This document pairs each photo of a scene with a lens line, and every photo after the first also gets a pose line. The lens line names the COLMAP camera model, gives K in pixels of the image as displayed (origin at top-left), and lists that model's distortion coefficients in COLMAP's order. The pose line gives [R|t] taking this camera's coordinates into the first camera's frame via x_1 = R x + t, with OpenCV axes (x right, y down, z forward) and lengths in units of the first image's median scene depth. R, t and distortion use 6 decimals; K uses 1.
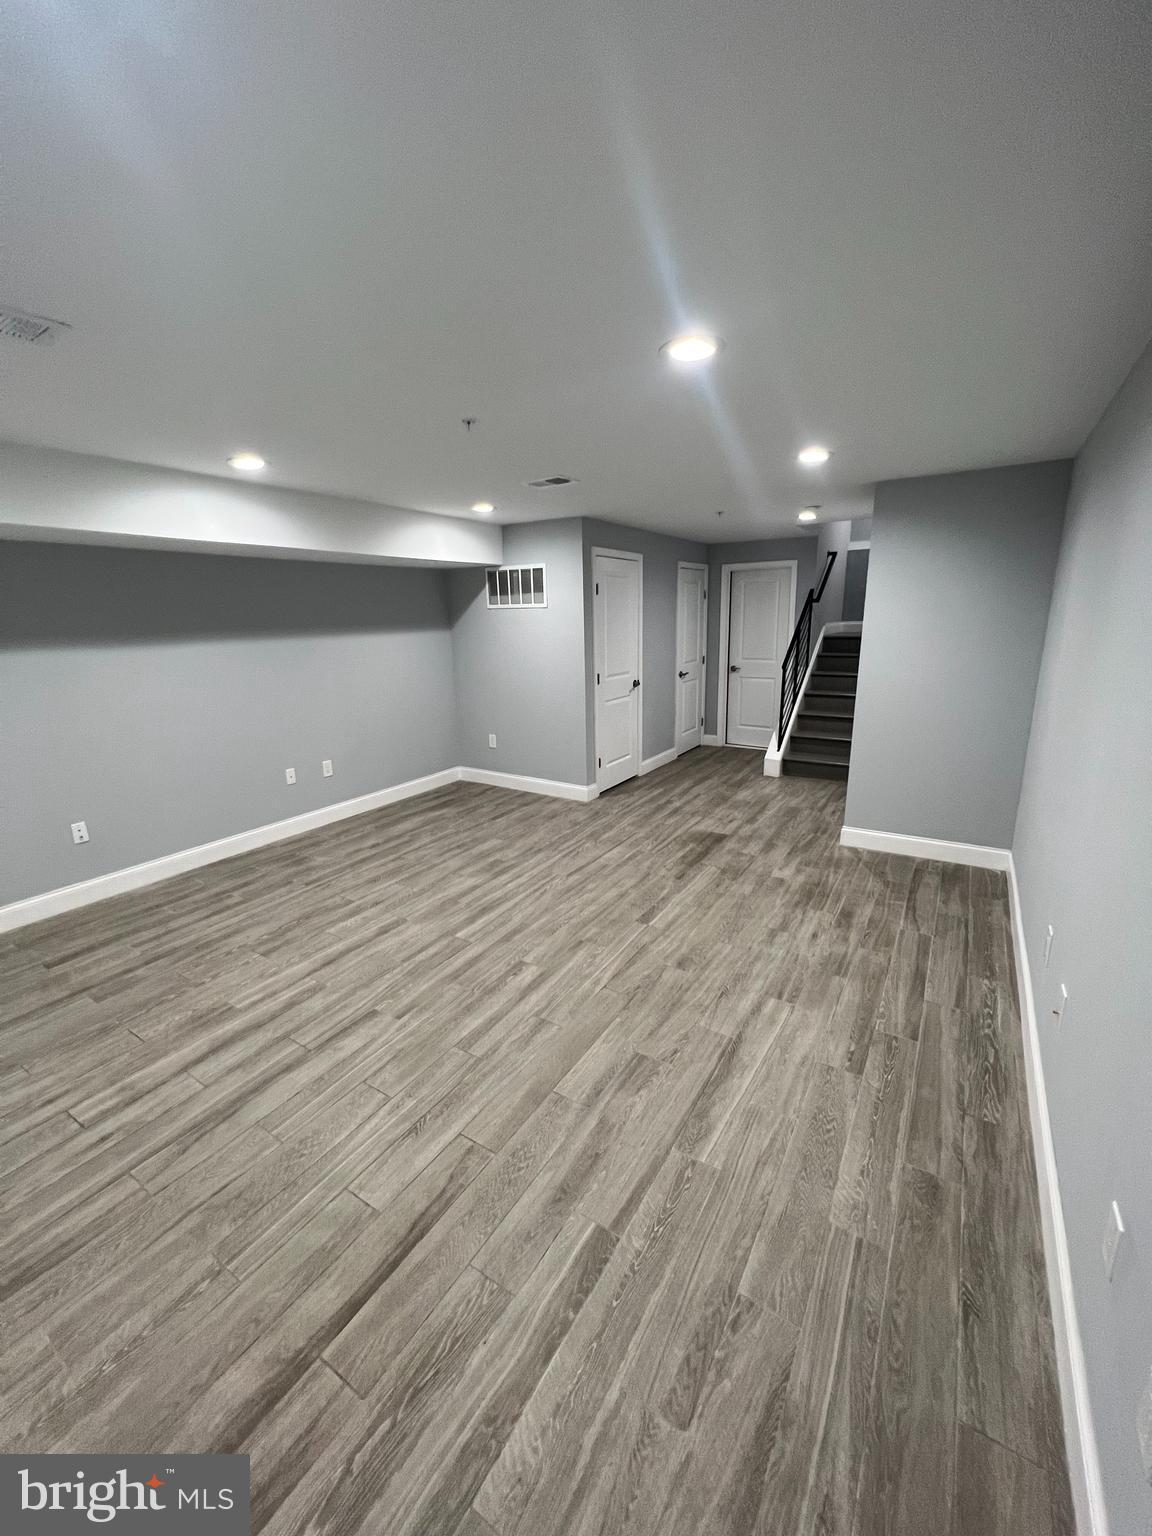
lens RADIAL K [[615.5, 0, 582.8], [0, 615.5, 776.5], [0, 0, 1]] dist [-0.002258, 0.001368]
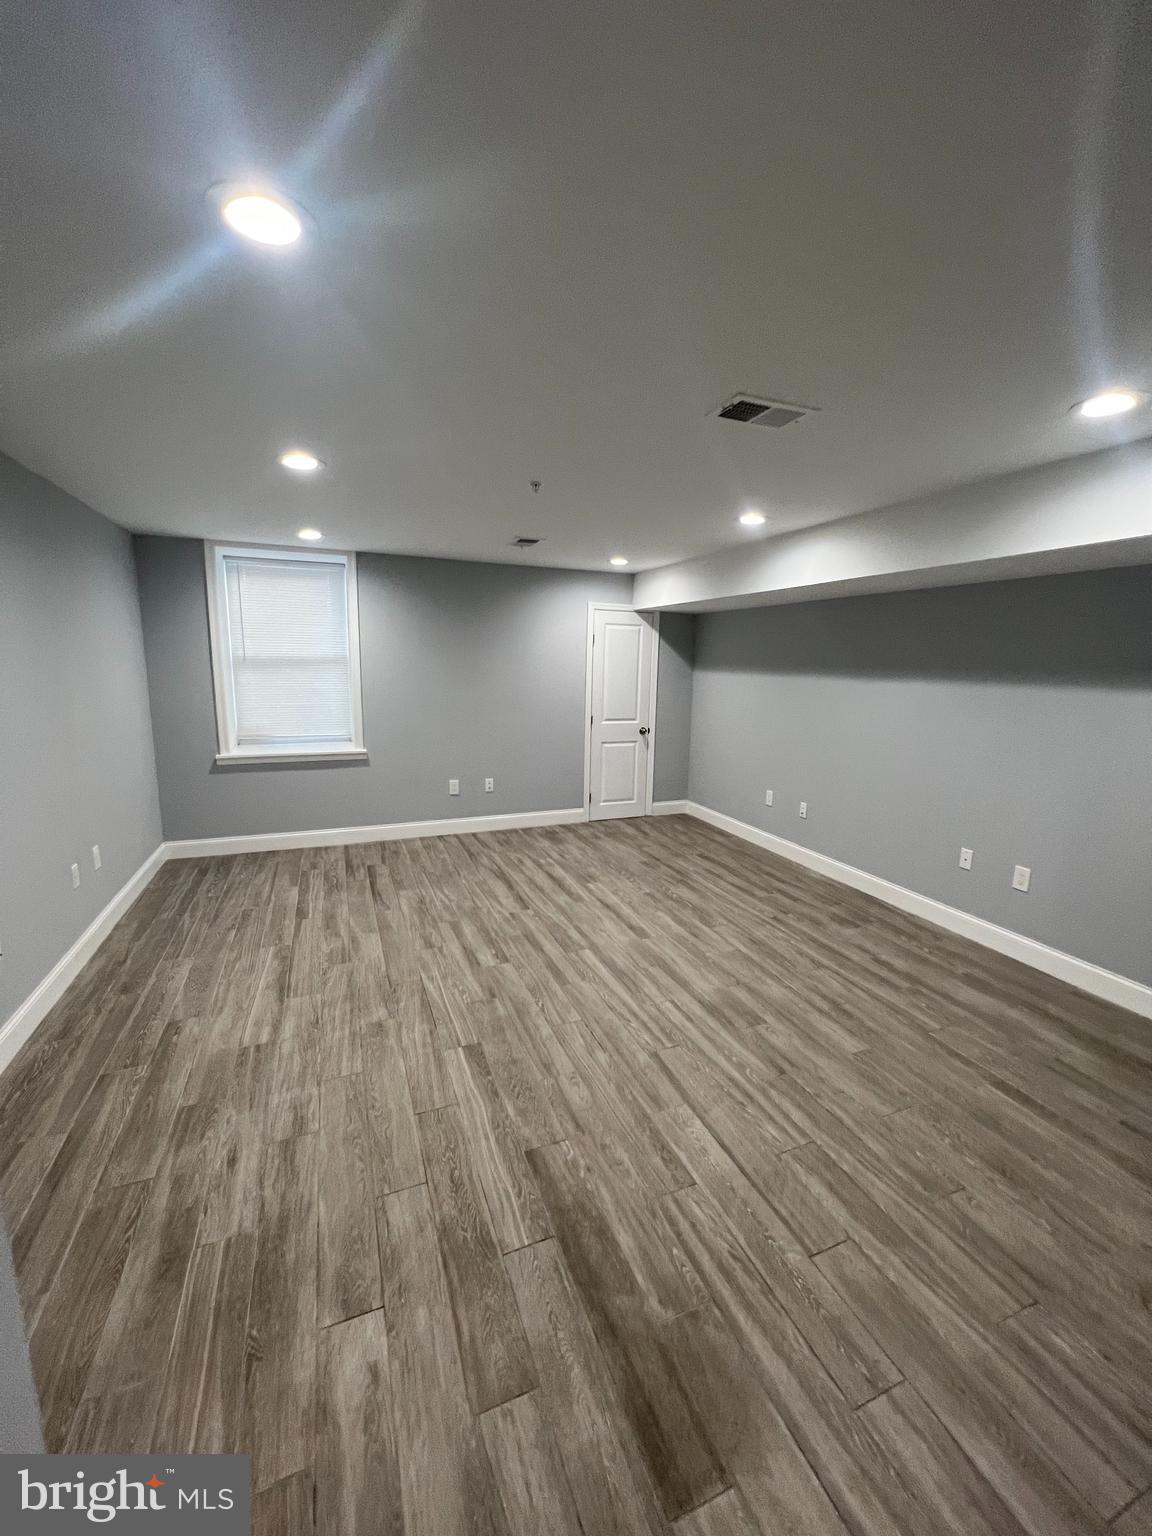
lens RADIAL K [[615.5, 0, 580.5], [0, 615.5, 760.0], [0, 0, 1]] dist [-0.002258, 0.001368]
pose [[-0.587232, 0.138180, -0.797537, 0.636559], [-0.215690, 0.922979, 0.318728, -0.399610], [0.780151, 0.359188, -0.512199, 1.511881]]
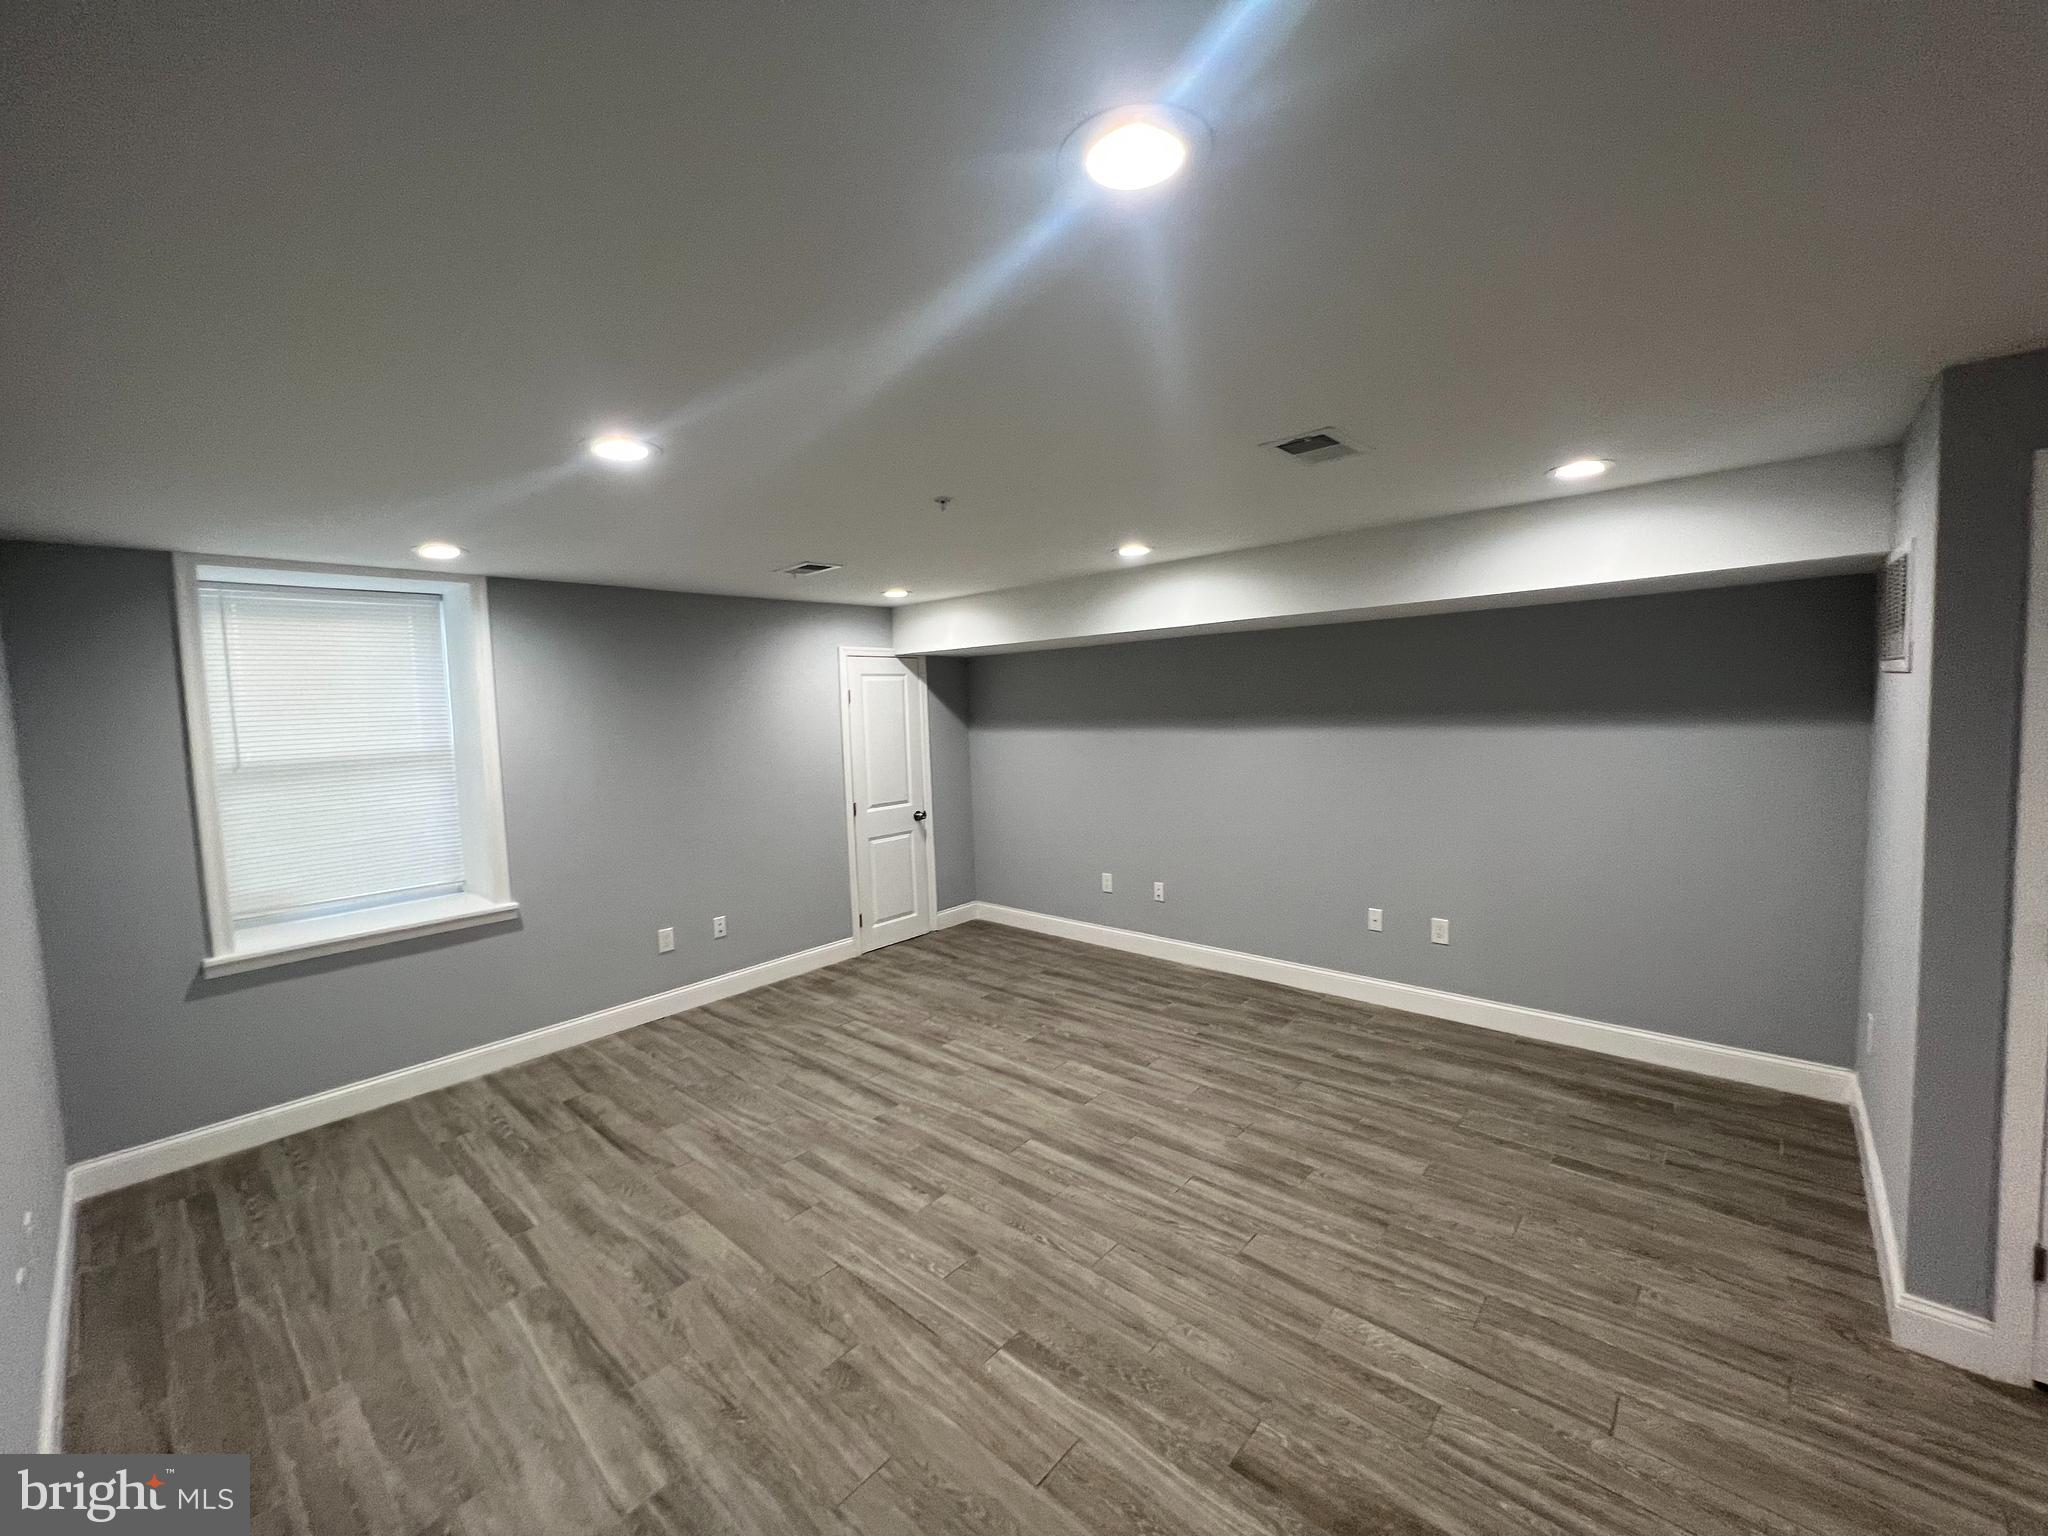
lens RADIAL K [[820.7, 0, 1021.6], [0, 820.7, 753.8], [0, 0, 1]] dist [-0.002258, 0.001368]
pose [[-0.174049, 0.088955, -0.980711, 0.770464], [-0.213247, 0.968875, 0.125727, -0.334087], [0.961370, 0.231017, -0.149663, 1.100516]]
